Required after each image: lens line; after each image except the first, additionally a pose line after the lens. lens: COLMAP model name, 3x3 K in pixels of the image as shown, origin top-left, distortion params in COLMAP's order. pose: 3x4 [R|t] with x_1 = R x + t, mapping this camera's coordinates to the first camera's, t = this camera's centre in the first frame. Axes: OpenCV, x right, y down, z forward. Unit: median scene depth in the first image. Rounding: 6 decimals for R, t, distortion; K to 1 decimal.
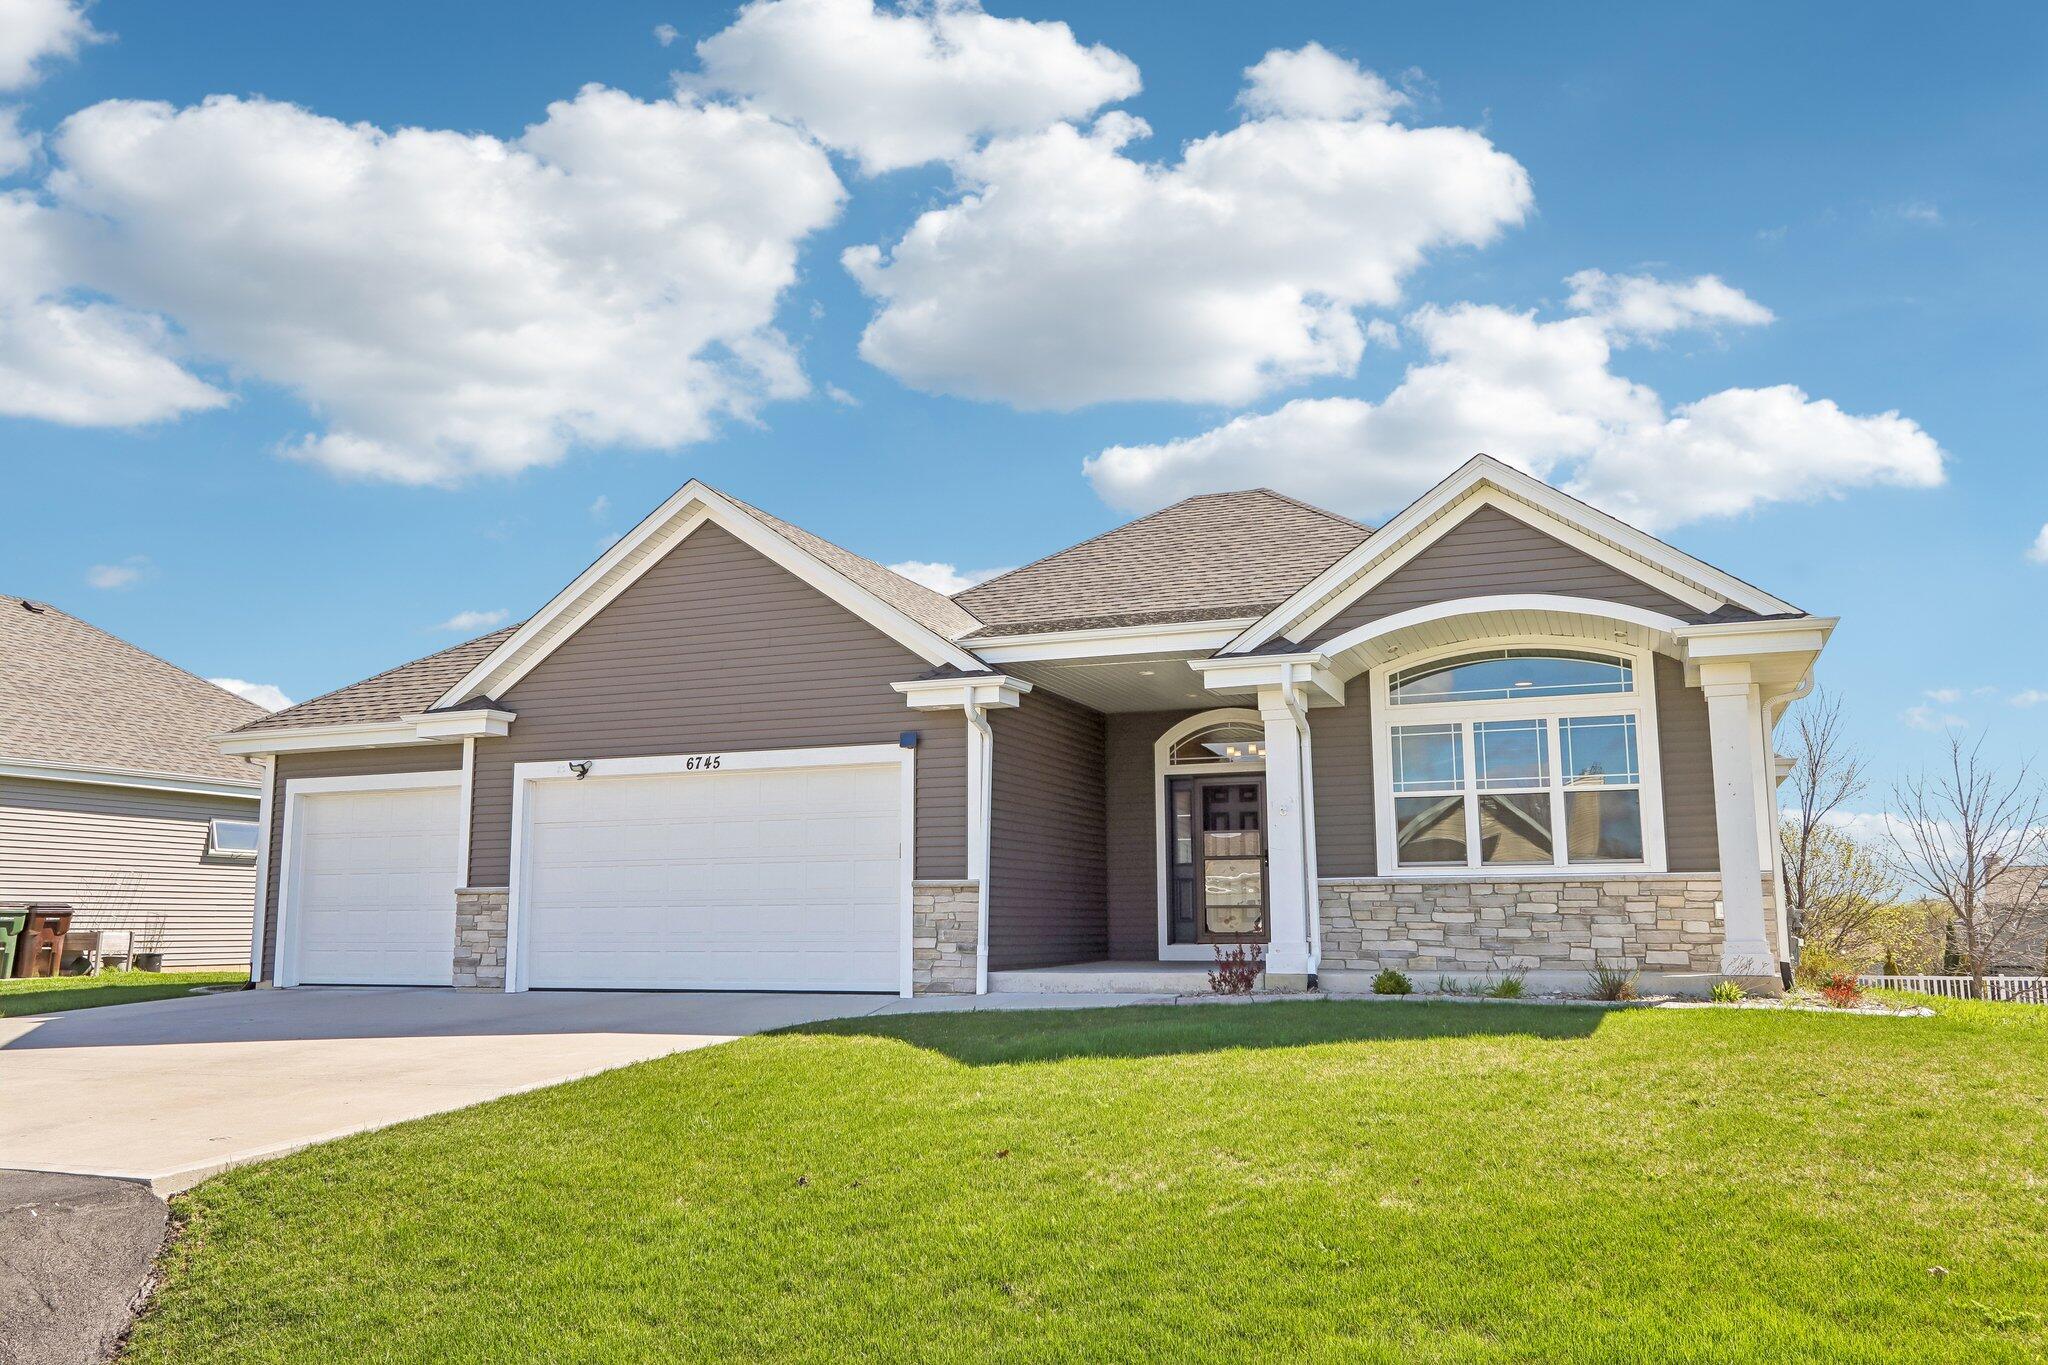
lens RADIAL K [[1584.3, 0, 1024.0], [0, 1584.3, 682.5], [0, 0, 1]] dist [-0.001458, 0.010027]
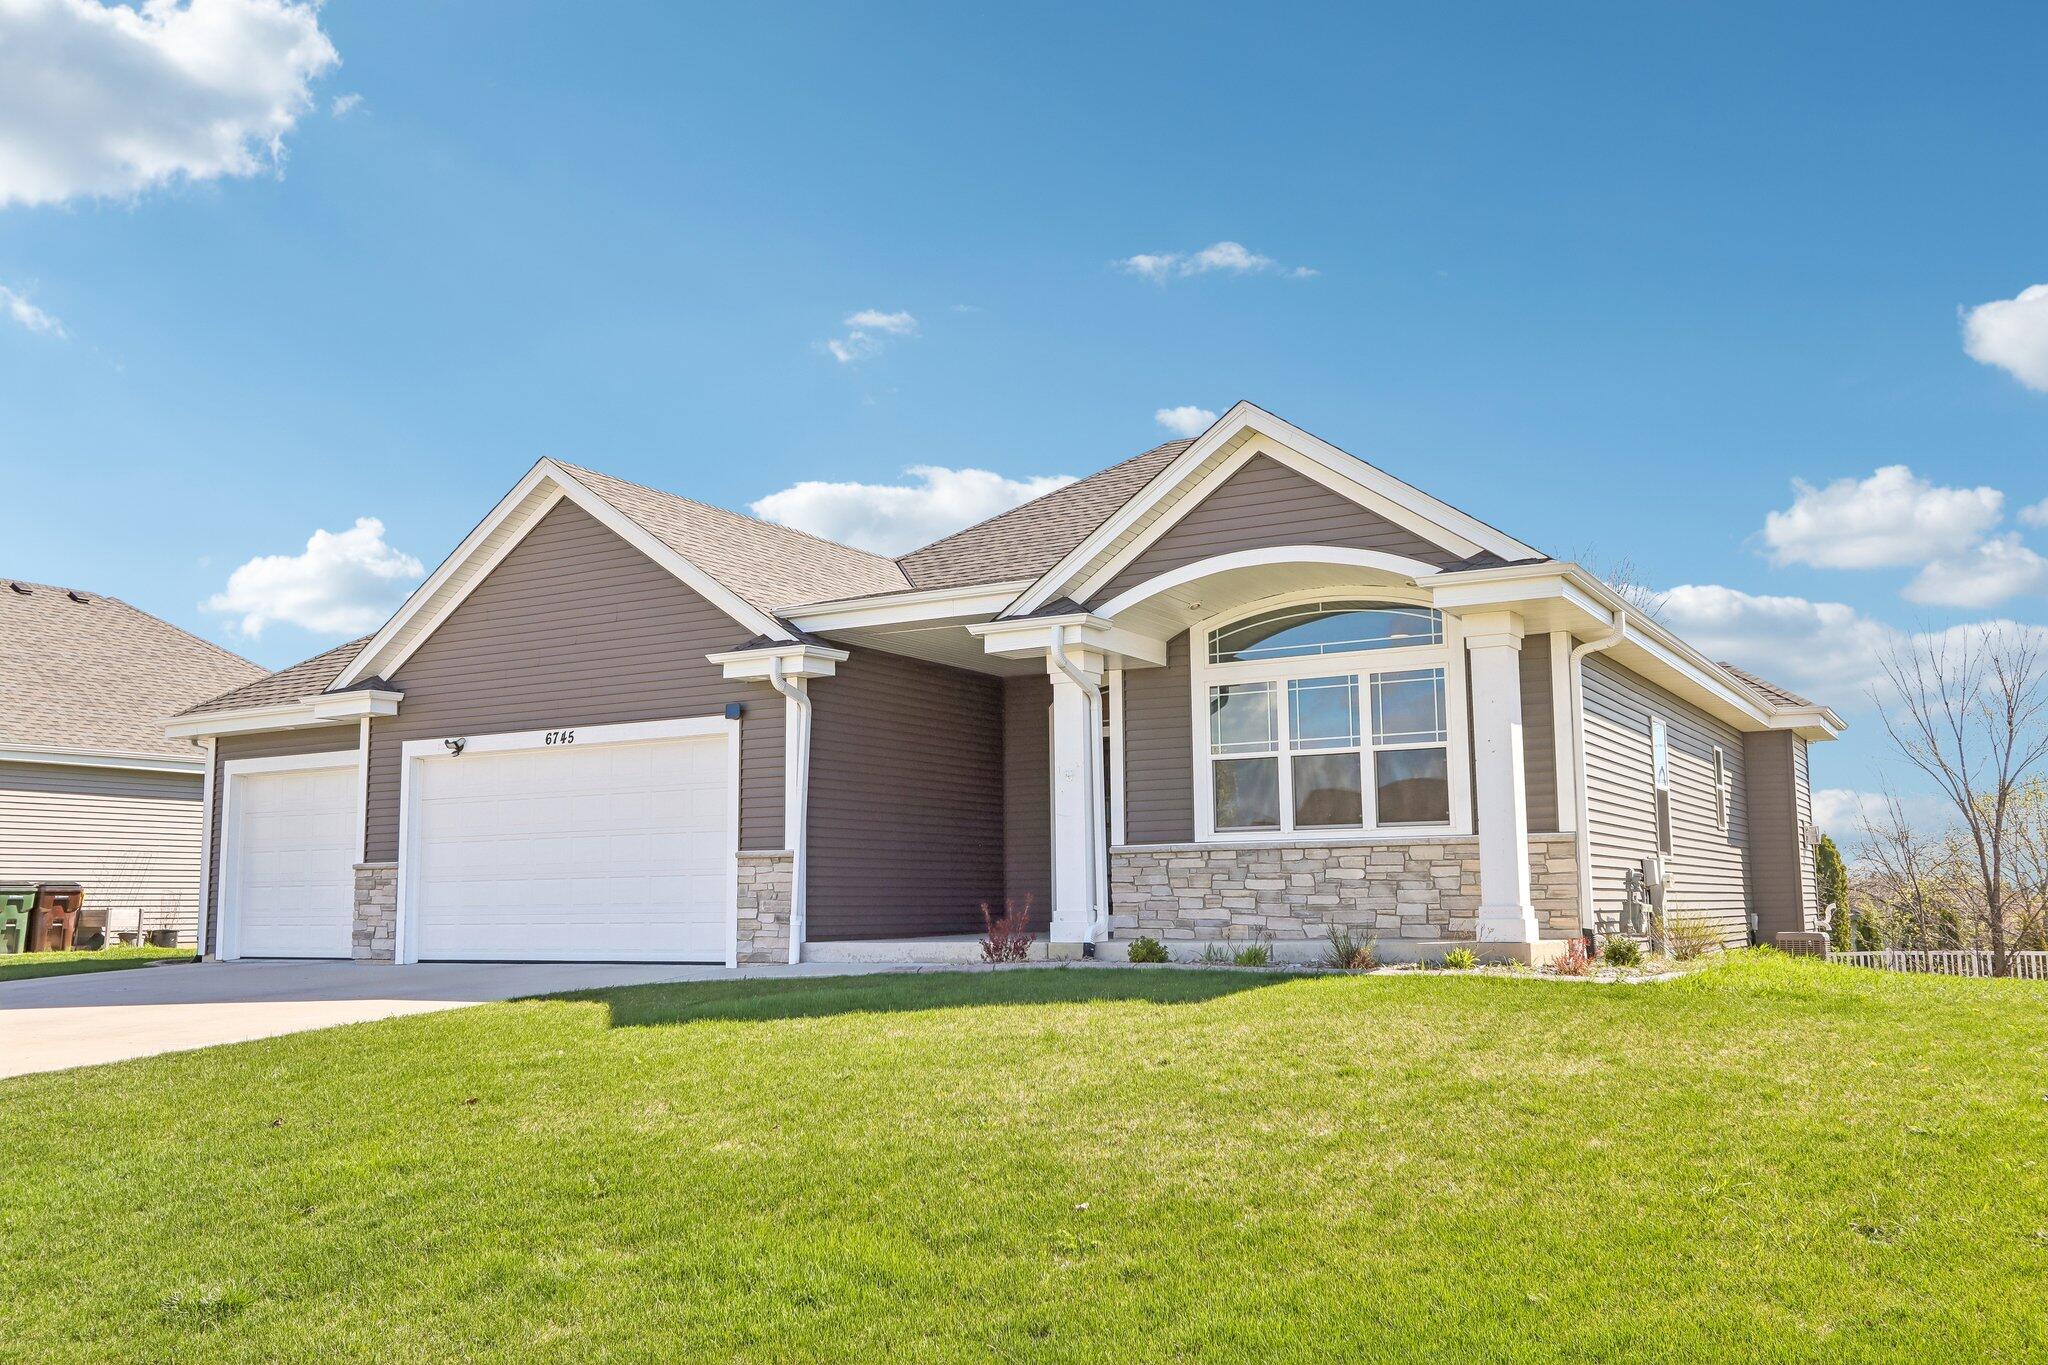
lens RADIAL K [[1735.2, 0, 1024.0], [0, 1735.2, 682.5], [0, 0, 1]] dist [0.008868, -0.002023]
pose [[0.988049, -0.024797, -0.152132, 0.278526], [0.028775, 0.999298, 0.024001, -0.002892], [0.151430, -0.028092, 0.988069, -0.053692]]
